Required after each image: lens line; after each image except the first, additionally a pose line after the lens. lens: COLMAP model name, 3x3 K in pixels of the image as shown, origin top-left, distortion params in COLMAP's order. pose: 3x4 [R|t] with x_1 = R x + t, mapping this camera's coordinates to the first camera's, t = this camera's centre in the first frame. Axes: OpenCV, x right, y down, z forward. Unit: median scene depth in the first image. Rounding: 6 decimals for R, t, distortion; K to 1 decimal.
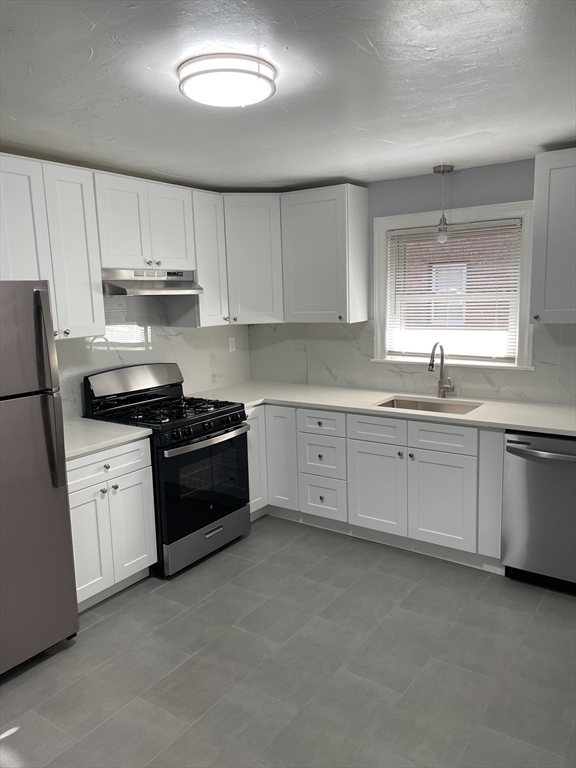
lens RADIAL K [[578.9, 0, 284.9], [0, 578.9, 388.6], [0, 0, 1]] dist [0.083070, -0.108053]
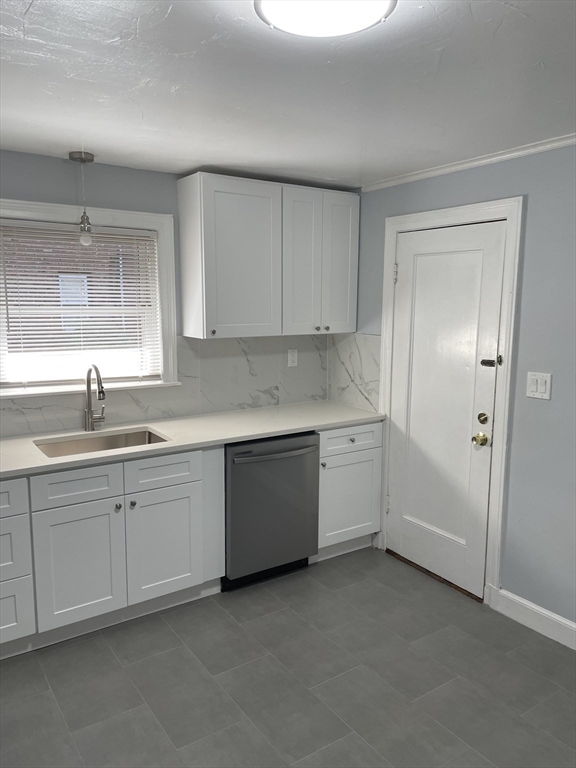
lens RADIAL K [[580.3, 0, 287.6], [0, 580.3, 381.4], [0, 0, 1]] dist [0.080442, -0.105524]
pose [[0.342345, -0.100004, 0.934237, -0.455126], [0.136156, 0.989104, 0.055984, -0.069790], [-0.929657, 0.108036, 0.352231, 0.486969]]
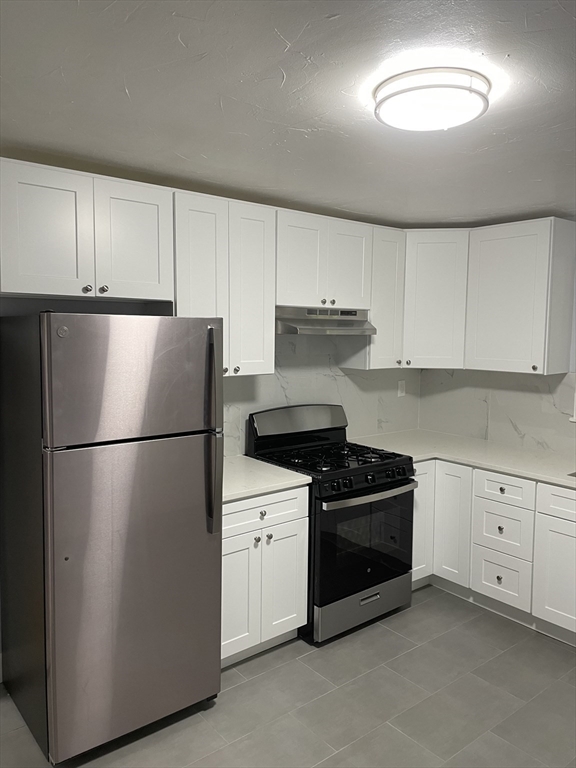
lens RADIAL K [[578.9, 0, 284.9], [0, 578.9, 388.6], [0, 0, 1]] dist [0.083070, -0.108053]
pose [[0.959213, 0.066705, -0.274701, -0.022831], [-0.083180, 0.995341, -0.048754, -0.022500], [0.270169, 0.069615, 0.960293, 0.080921]]
